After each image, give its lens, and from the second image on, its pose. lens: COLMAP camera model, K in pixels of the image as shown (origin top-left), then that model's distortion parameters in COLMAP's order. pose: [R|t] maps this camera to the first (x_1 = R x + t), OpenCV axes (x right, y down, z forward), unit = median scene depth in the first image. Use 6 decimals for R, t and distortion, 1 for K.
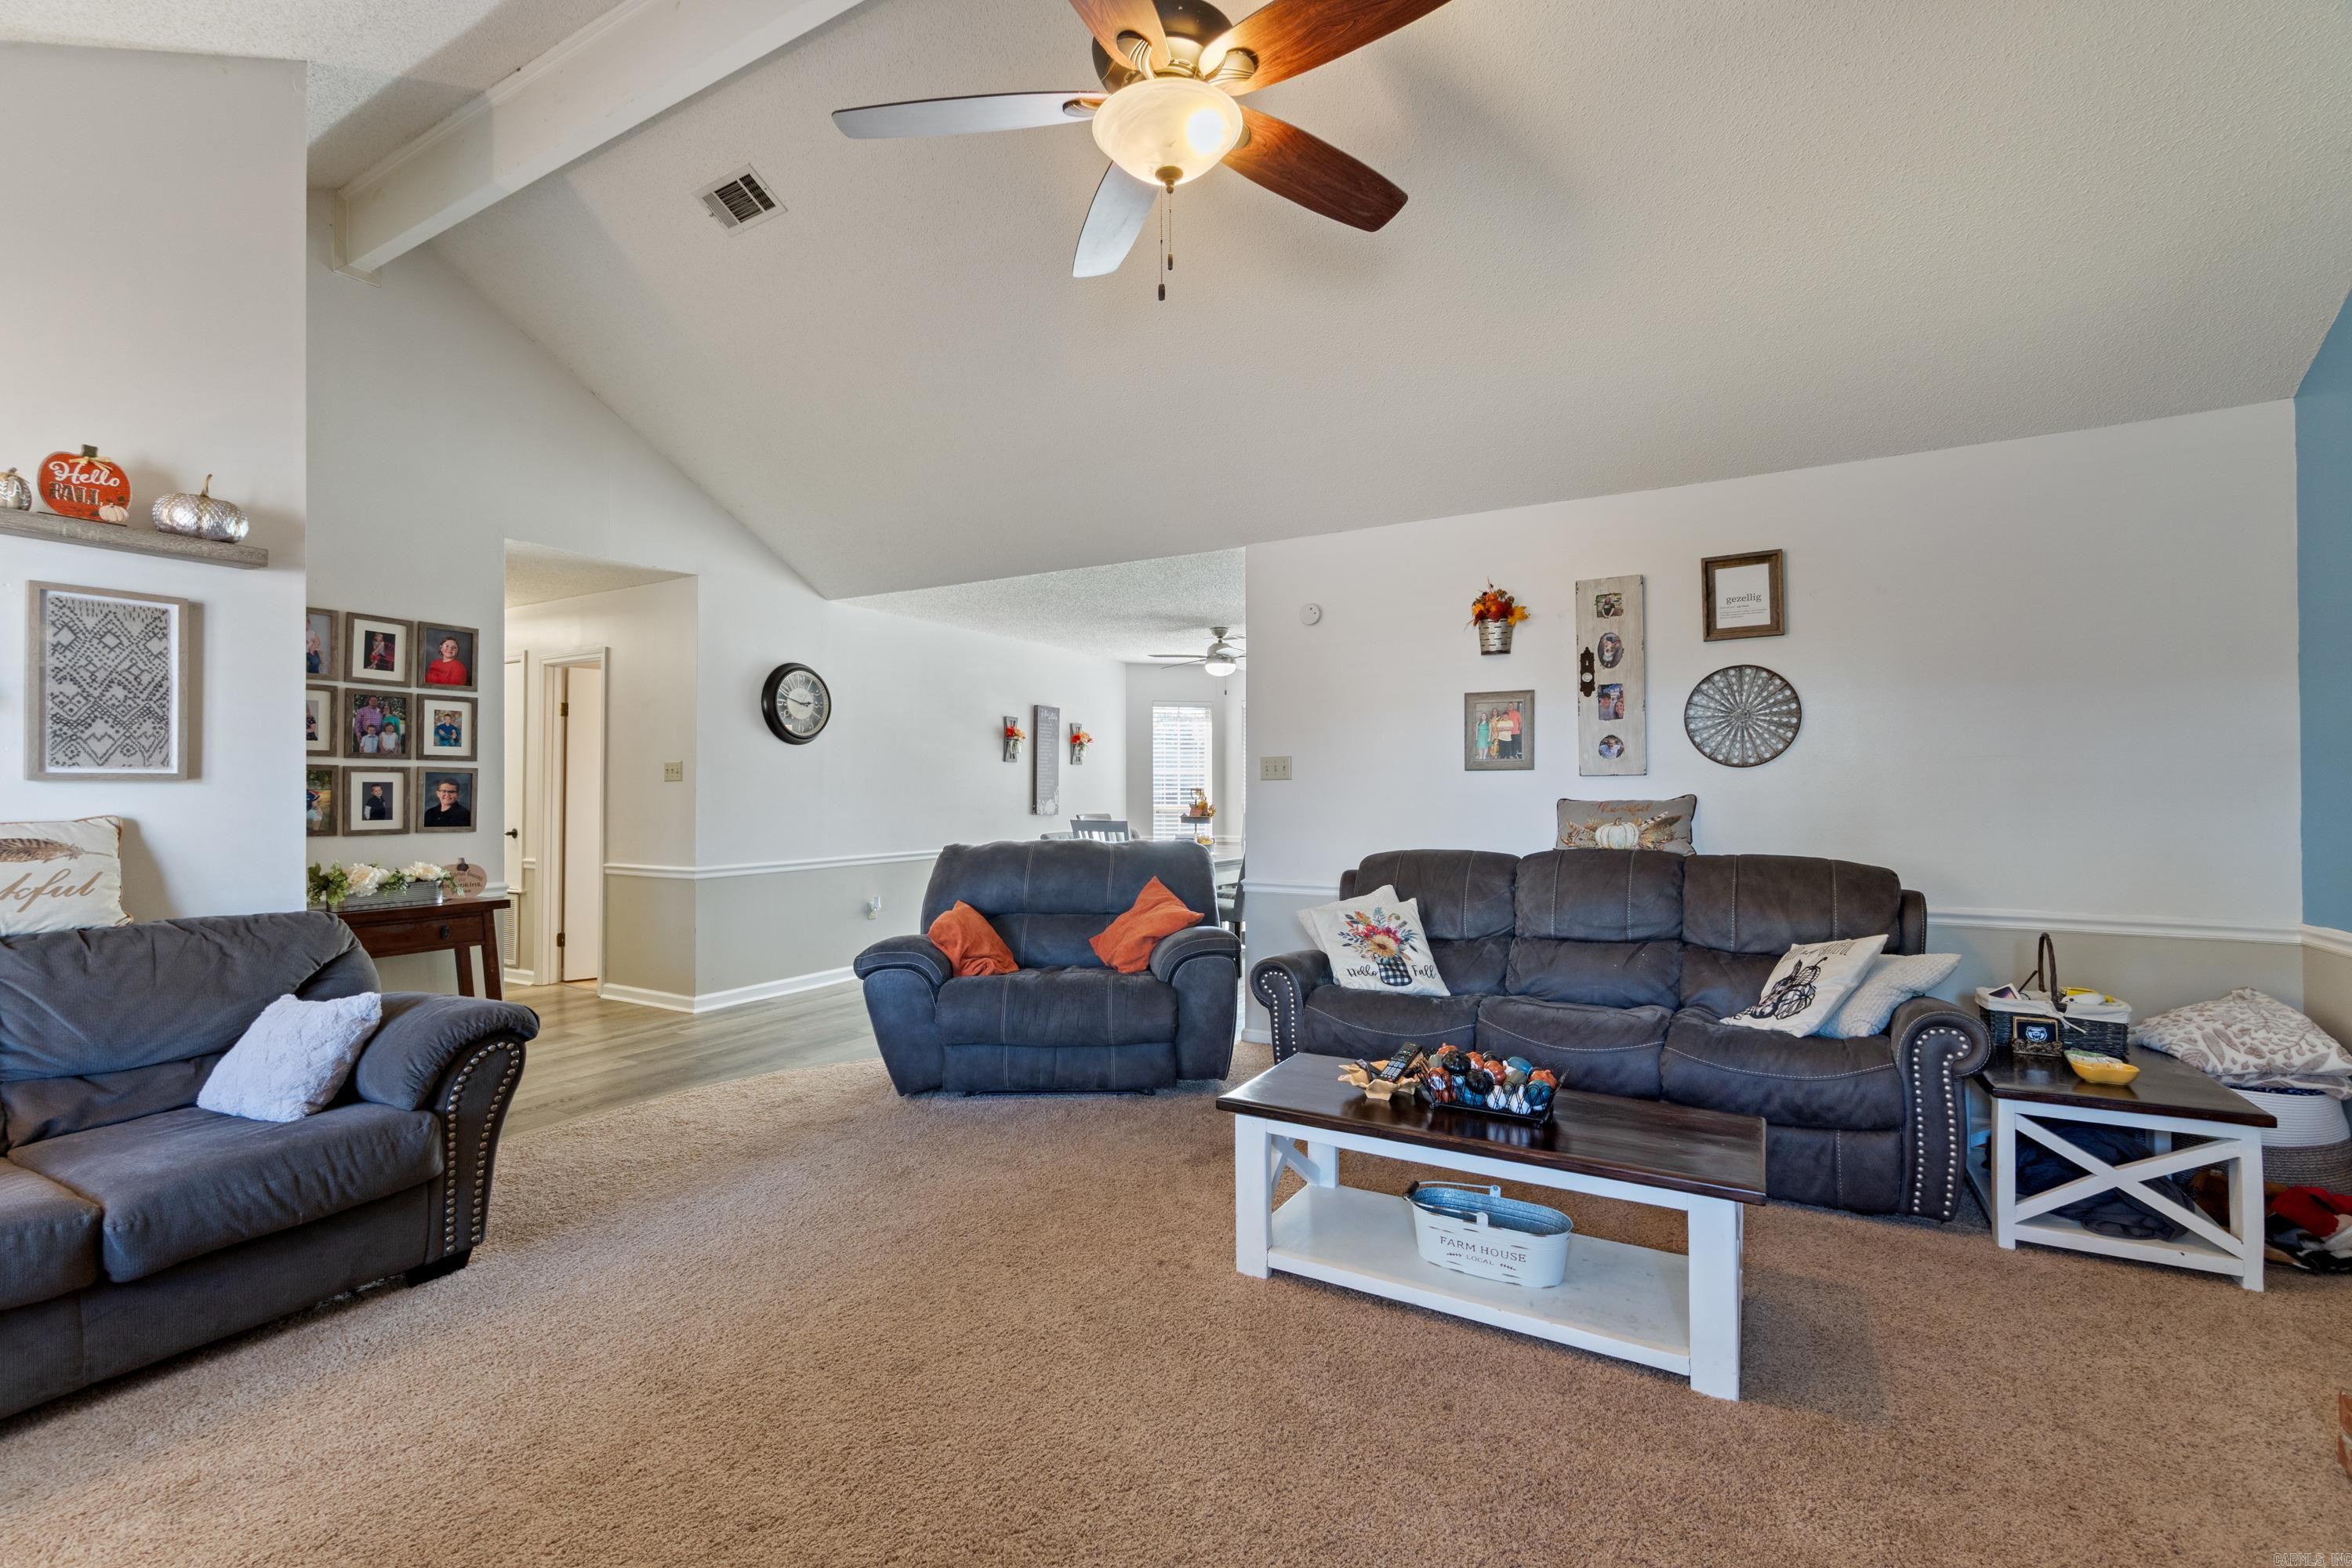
lens RADIAL K [[1017.3, 0, 1172.7], [0, 1017.3, 776.7], [0, 0, 1]] dist [-0.009372, 0.002630]
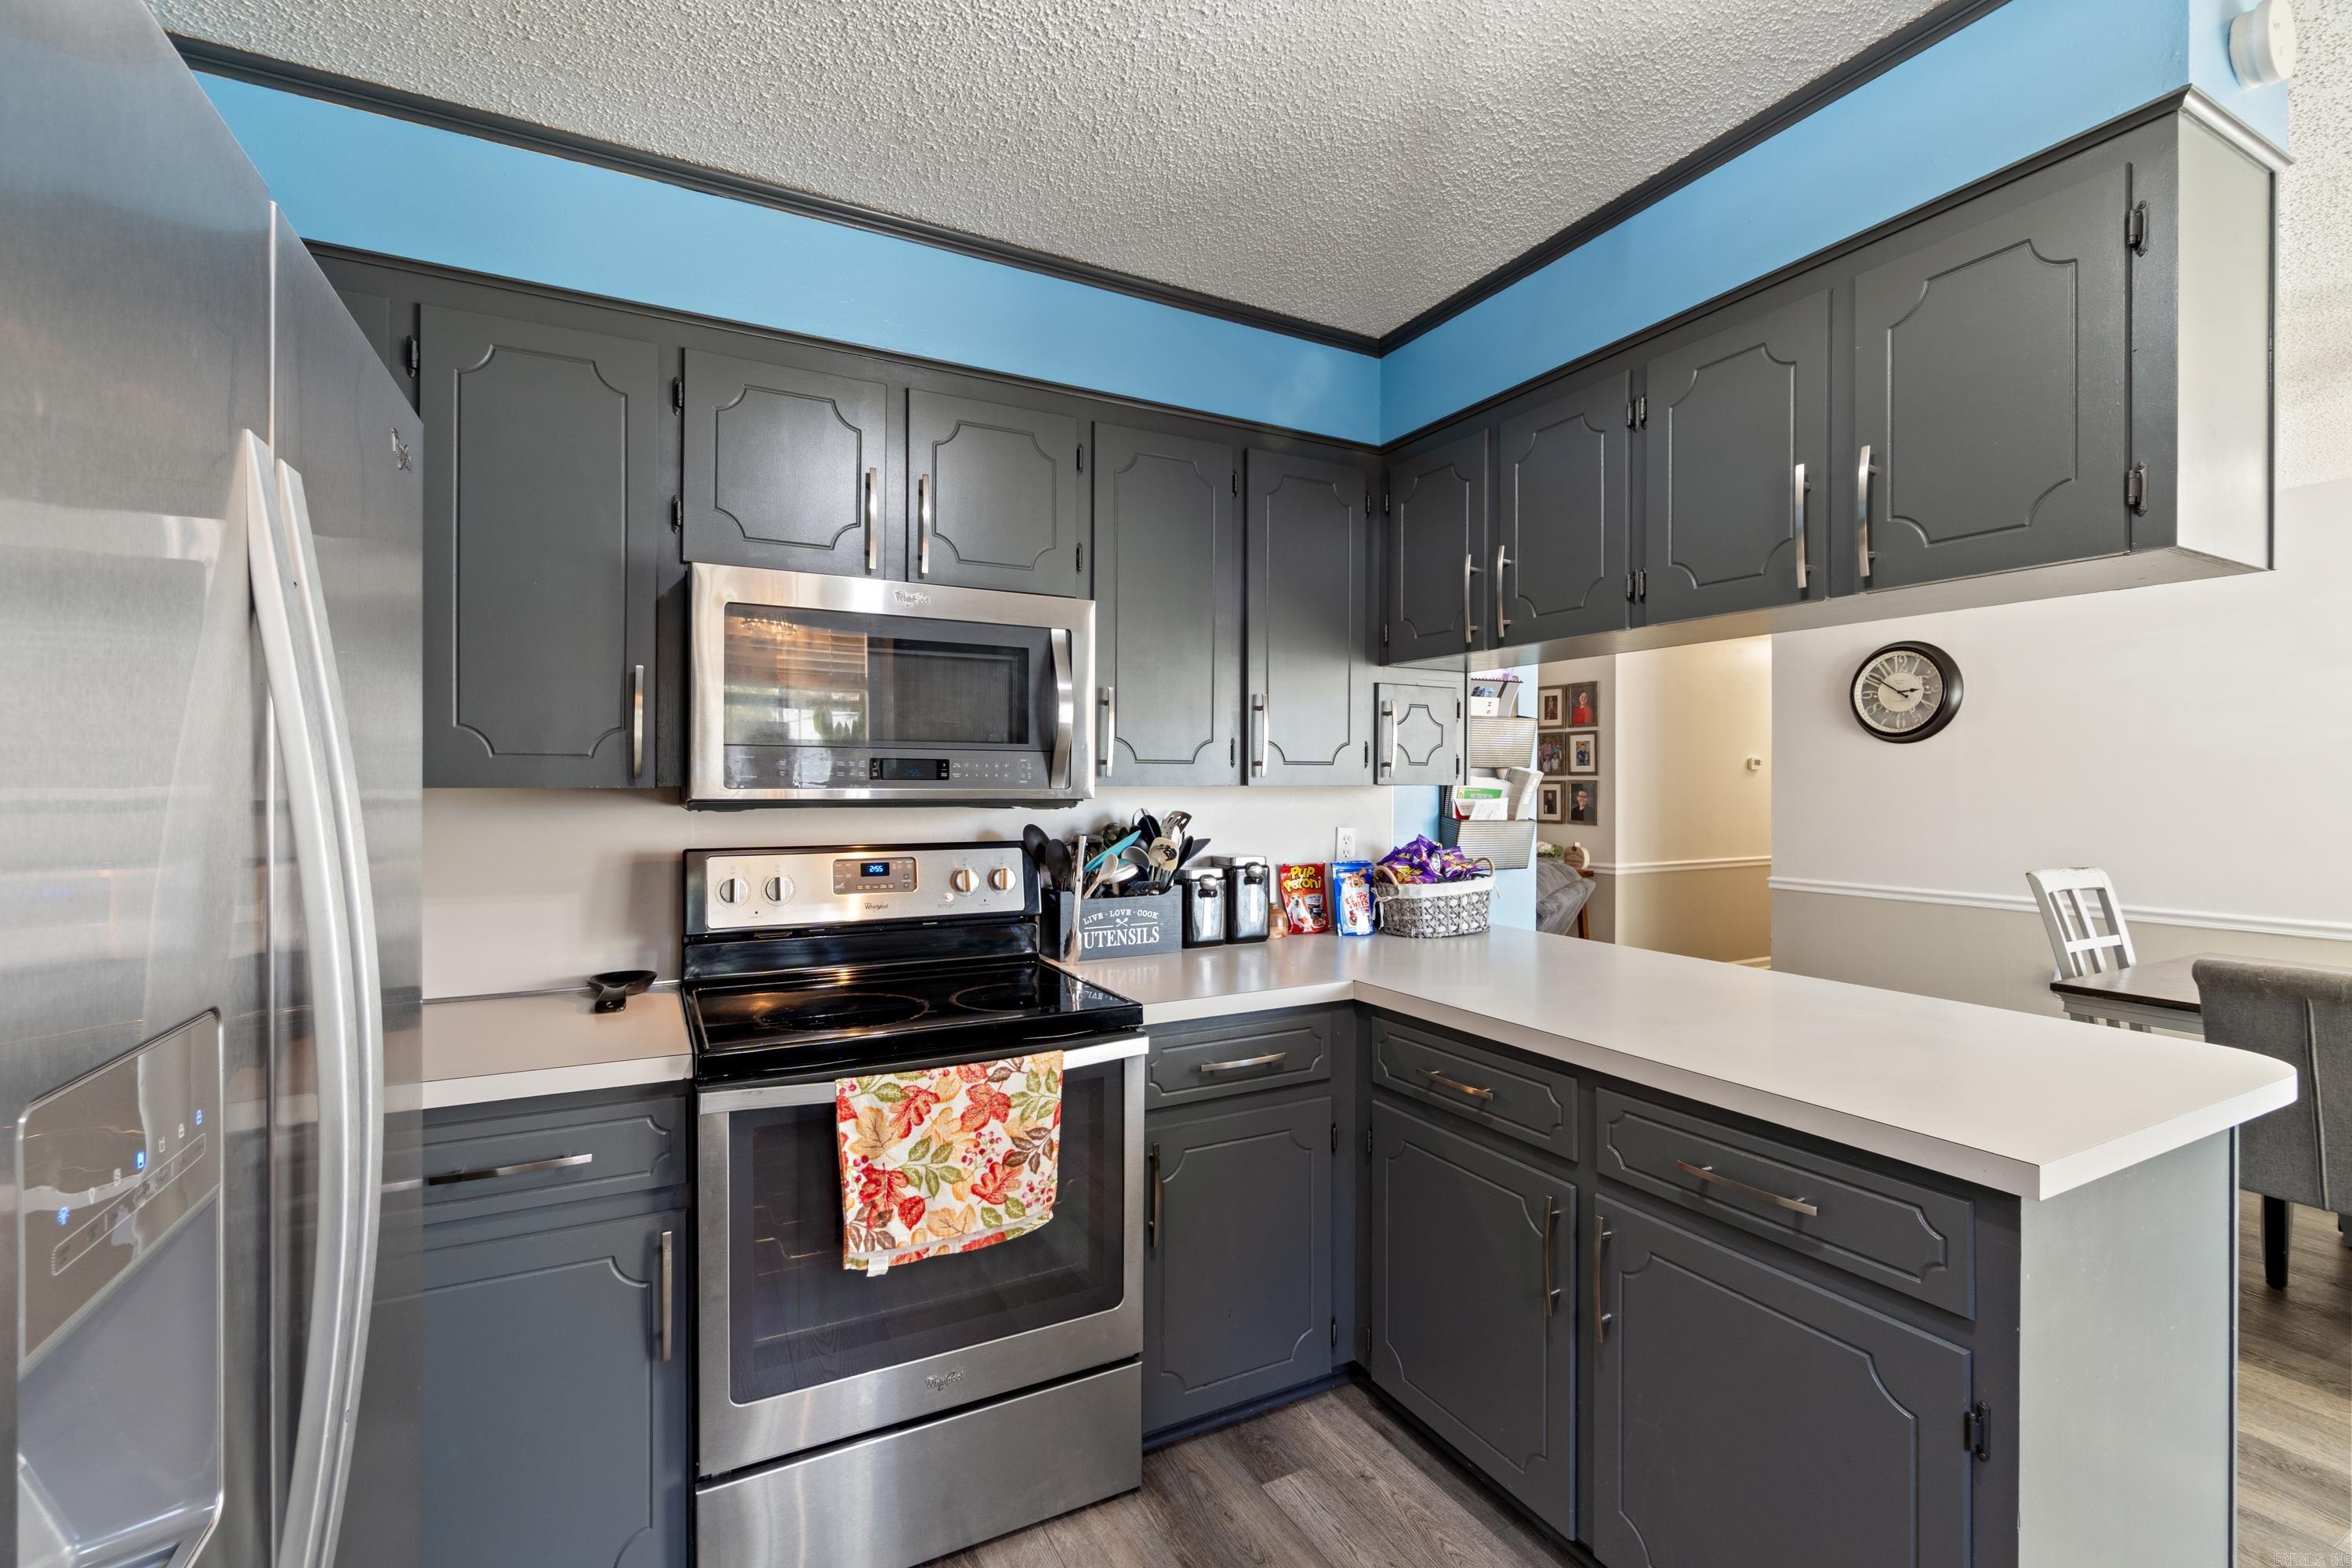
lens RADIAL K [[1017.3, 0, 1163.9], [0, 1017.3, 778.5], [0, 0, 1]] dist [-0.009372, 0.002630]
pose [[-0.539551, 0.001072, -0.841952, 0.929727], [0.015711, 0.999838, -0.008794, -0.009113], [0.841806, -0.017973, -0.539481, 1.414519]]
